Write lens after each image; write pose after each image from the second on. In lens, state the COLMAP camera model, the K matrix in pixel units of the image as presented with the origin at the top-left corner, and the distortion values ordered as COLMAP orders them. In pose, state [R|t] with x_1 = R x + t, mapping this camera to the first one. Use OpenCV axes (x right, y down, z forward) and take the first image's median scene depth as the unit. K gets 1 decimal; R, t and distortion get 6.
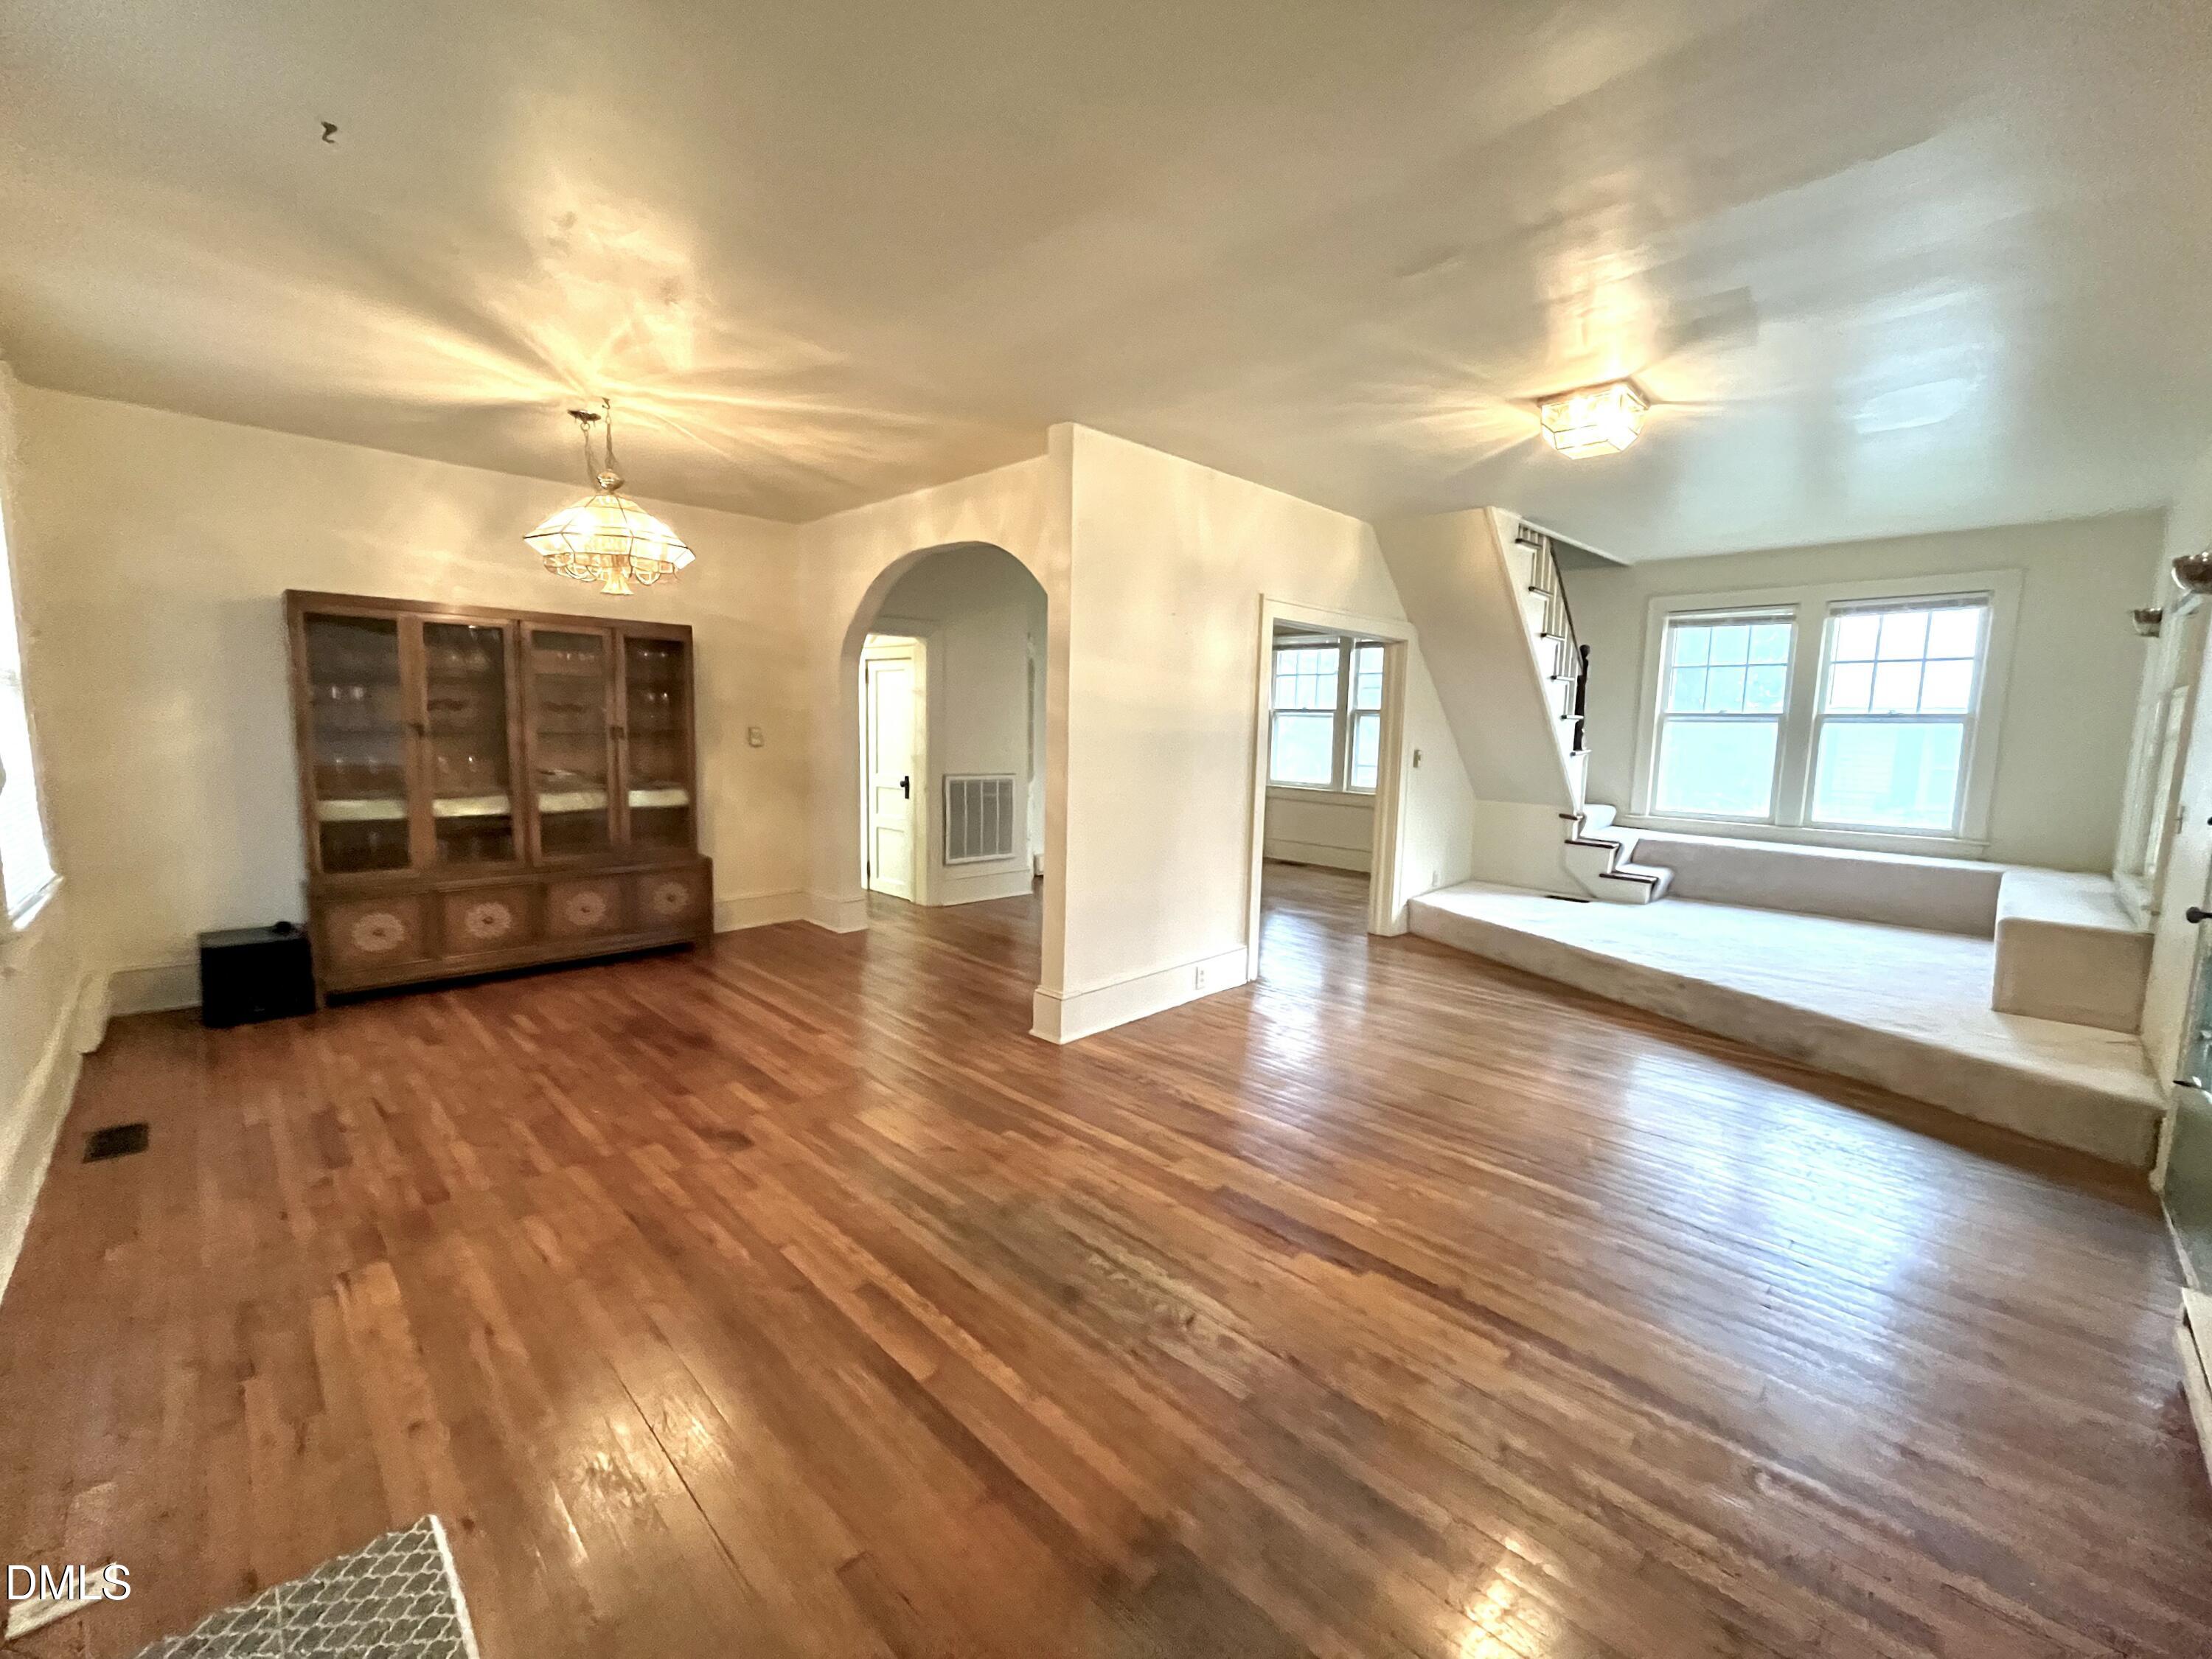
lens RADIAL K [[902.4, 0, 1104.2], [0, 902.4, 827.5], [0, 0, 1]] dist [-0.001105, 0.000103]
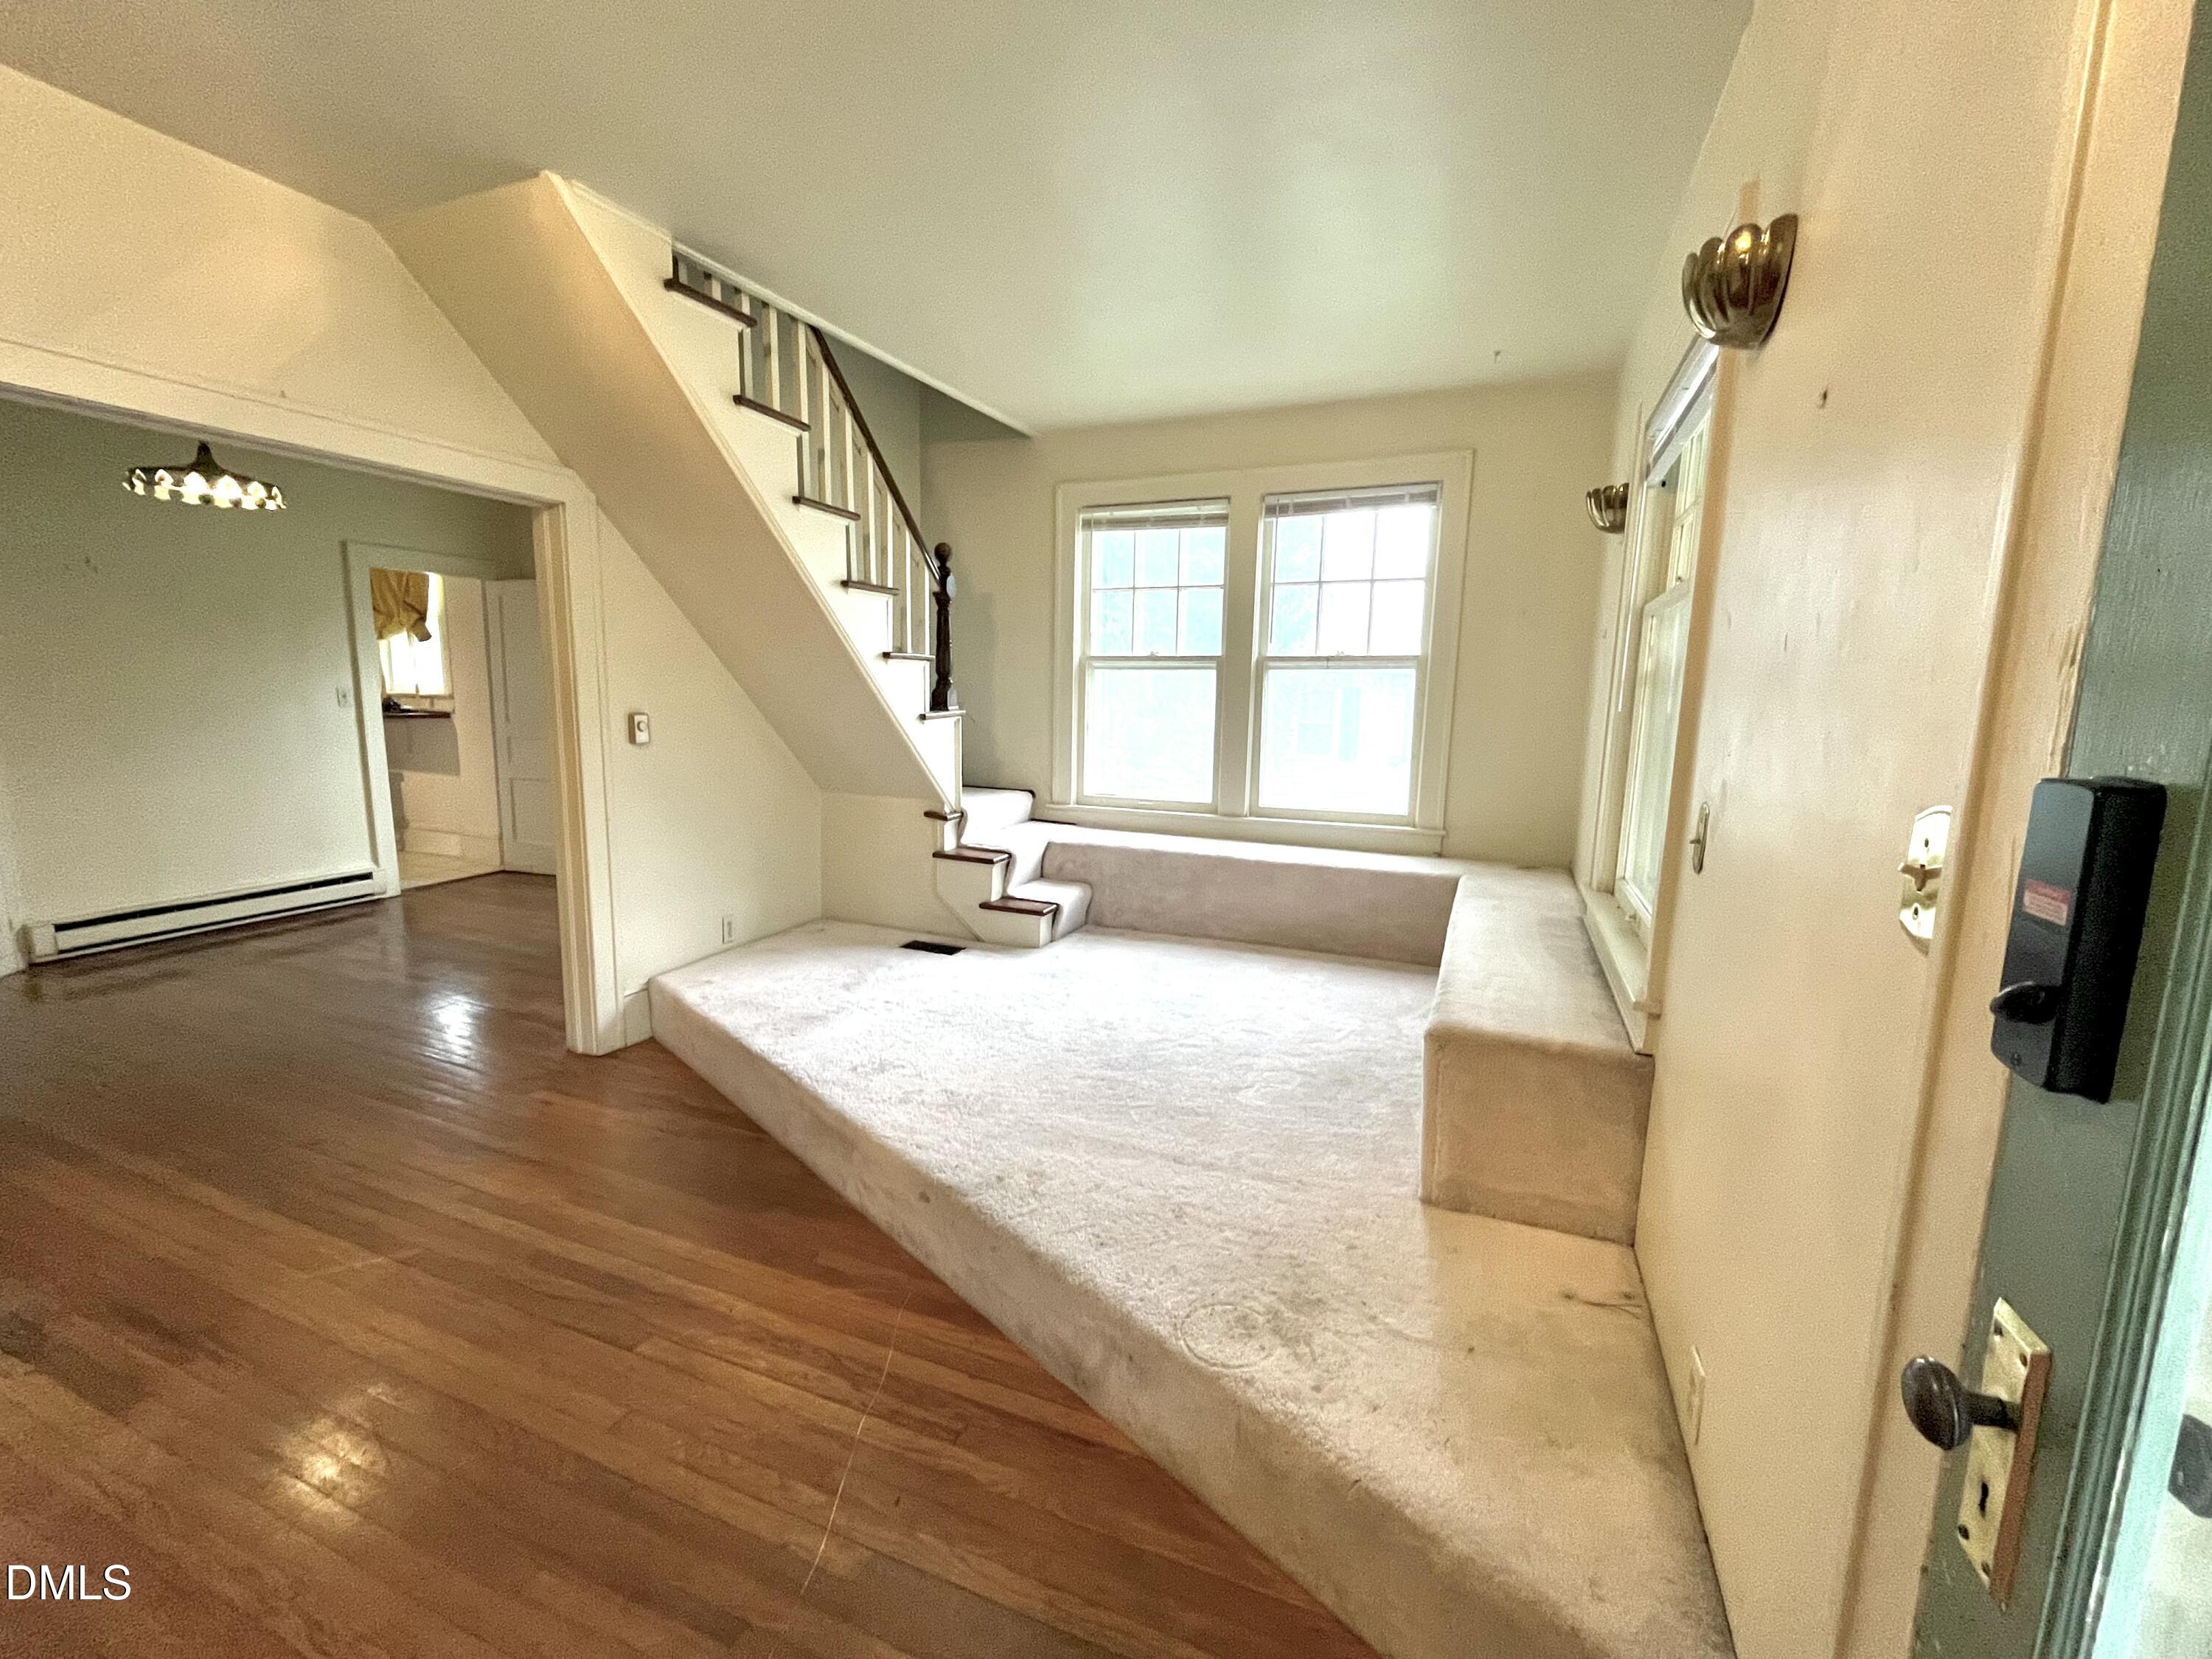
lens RADIAL K [[925.4, 0, 1106.0], [0, 925.4, 829.5], [0, 0, 1]] dist [-0.002663, -0.000453]
pose [[0.925213, -0.057111, 0.375125, 0.431069], [0.044245, 0.998102, 0.042831, -0.028372], [-0.376859, -0.023030, 0.925984, 0.396619]]
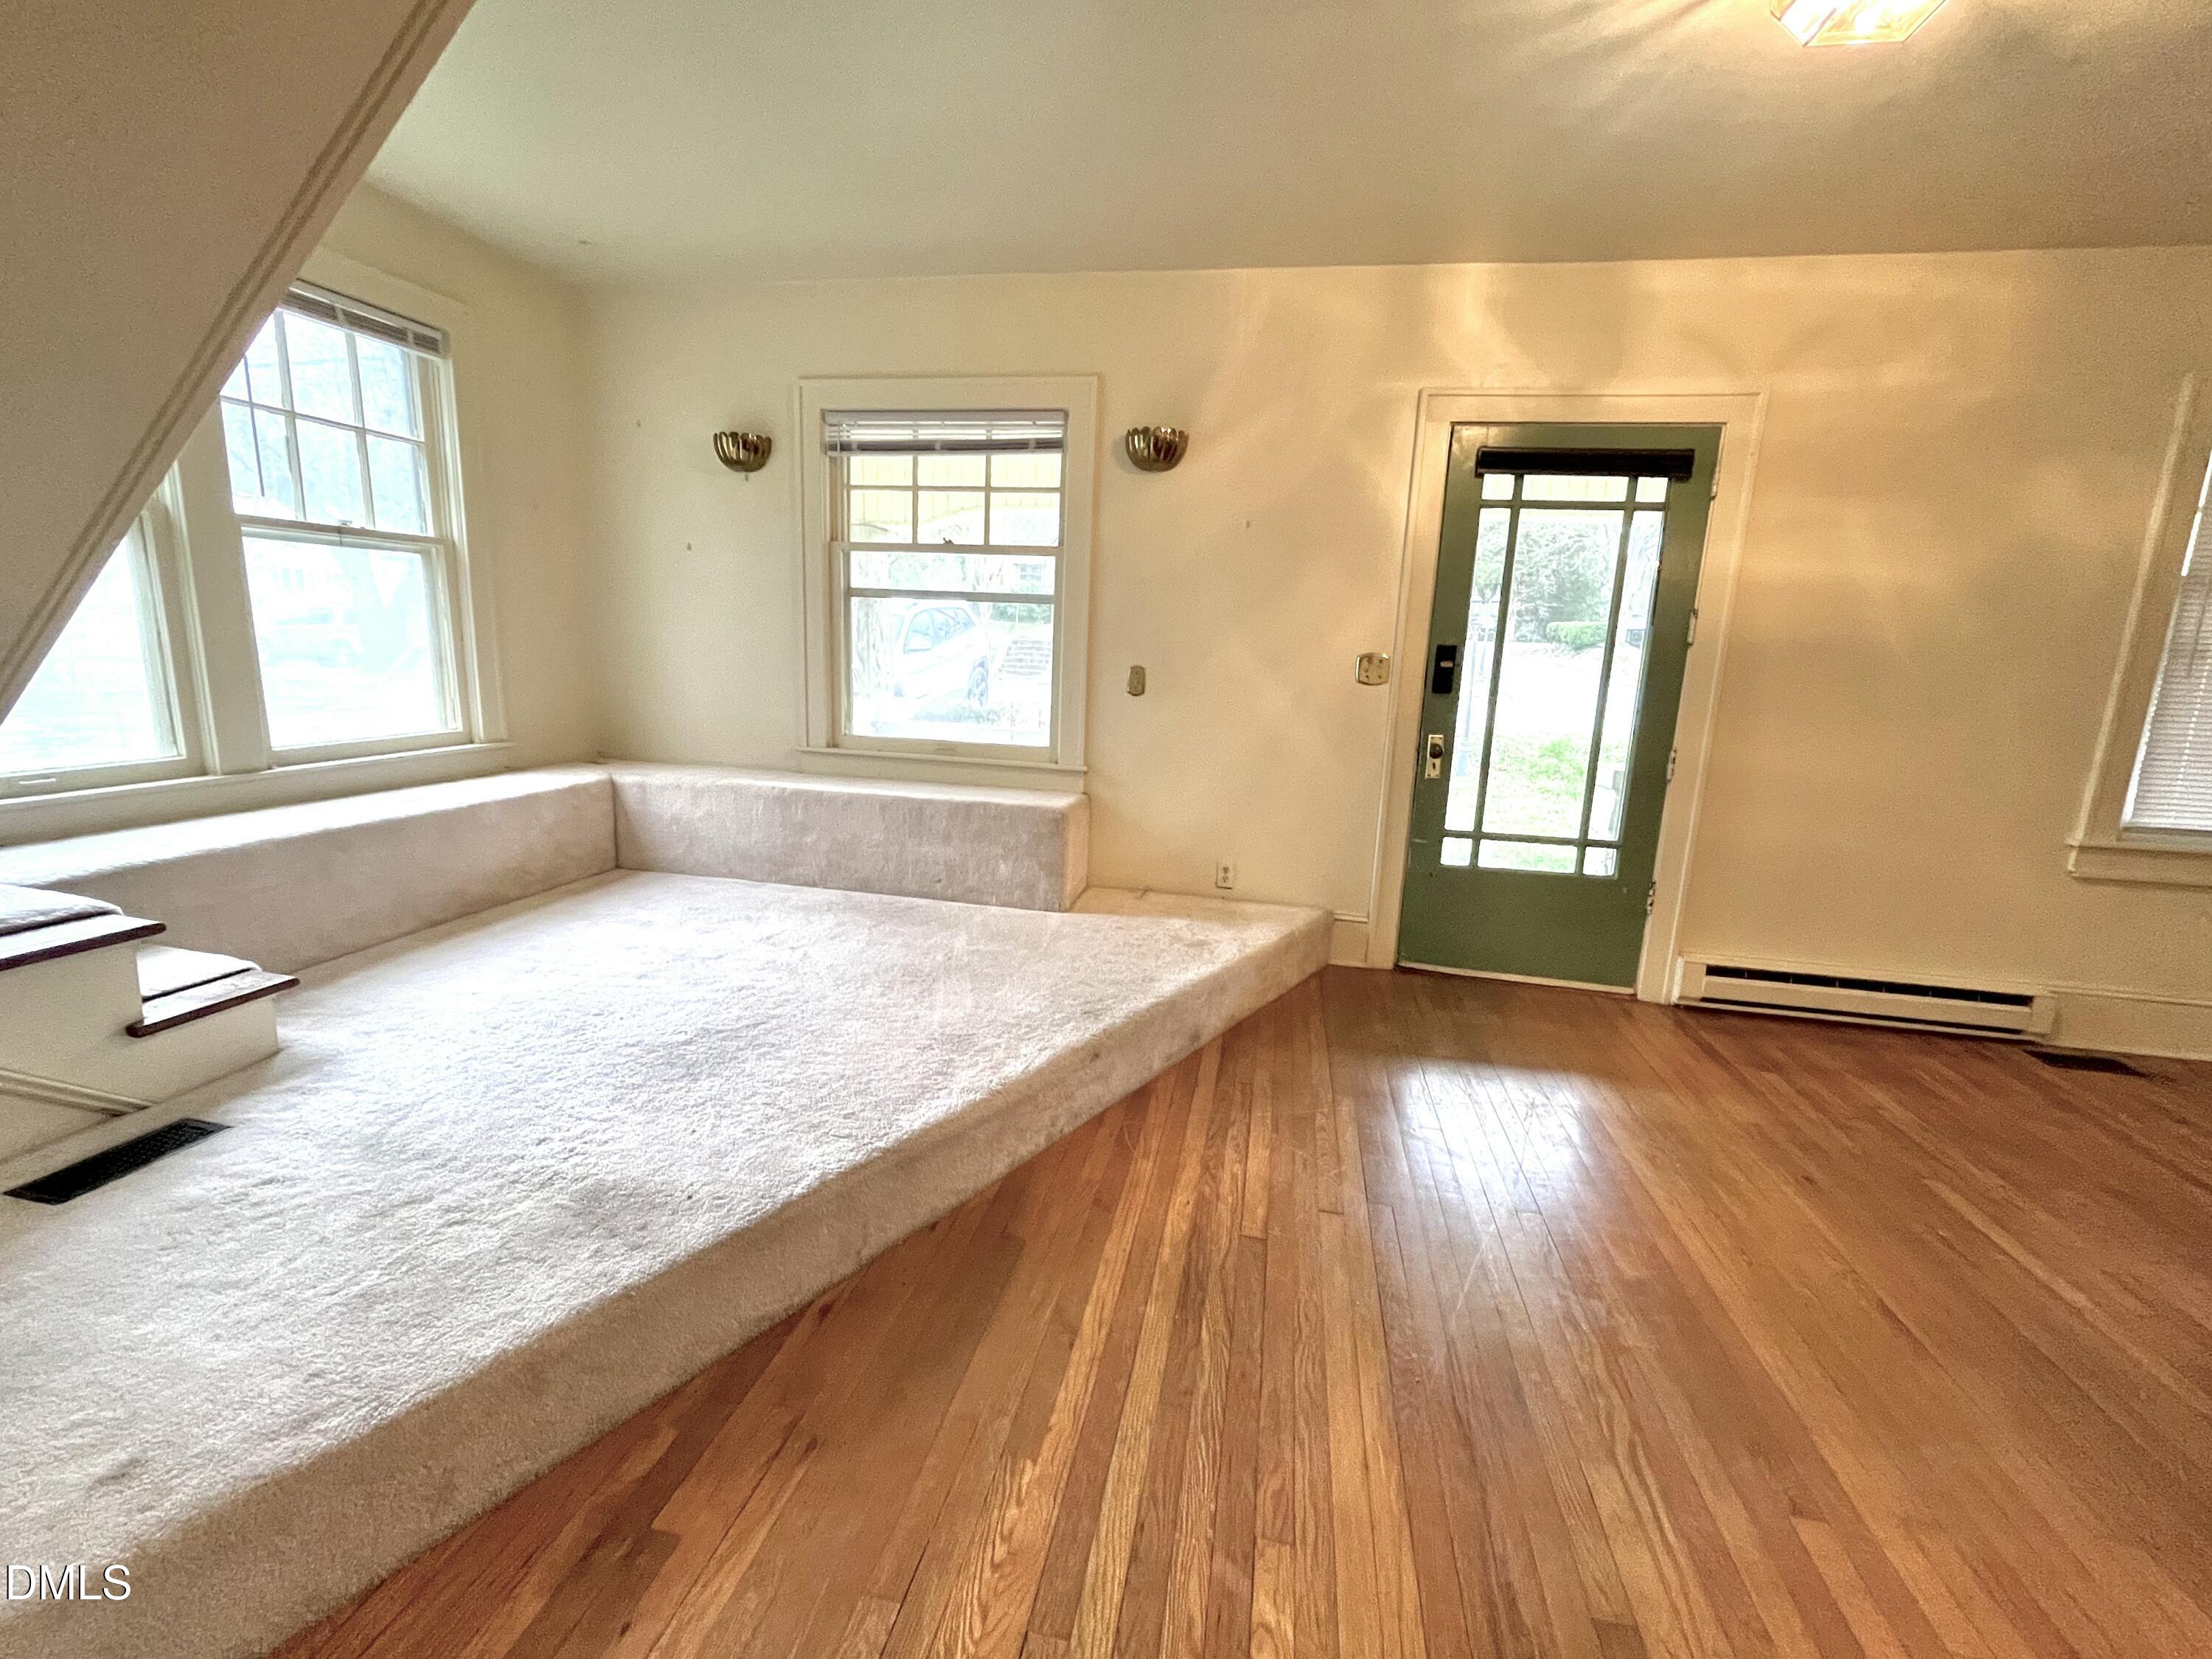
lens RADIAL K [[925.4, 0, 1106.0], [0, 925.4, 829.5], [0, 0, 1]] dist [-0.002663, -0.000453]
pose [[-0.552218, -0.207242, 0.807531, 0.160887], [0.043410, 0.960150, 0.276095, -0.089061], [-0.832569, 0.187519, -0.521215, 0.980332]]
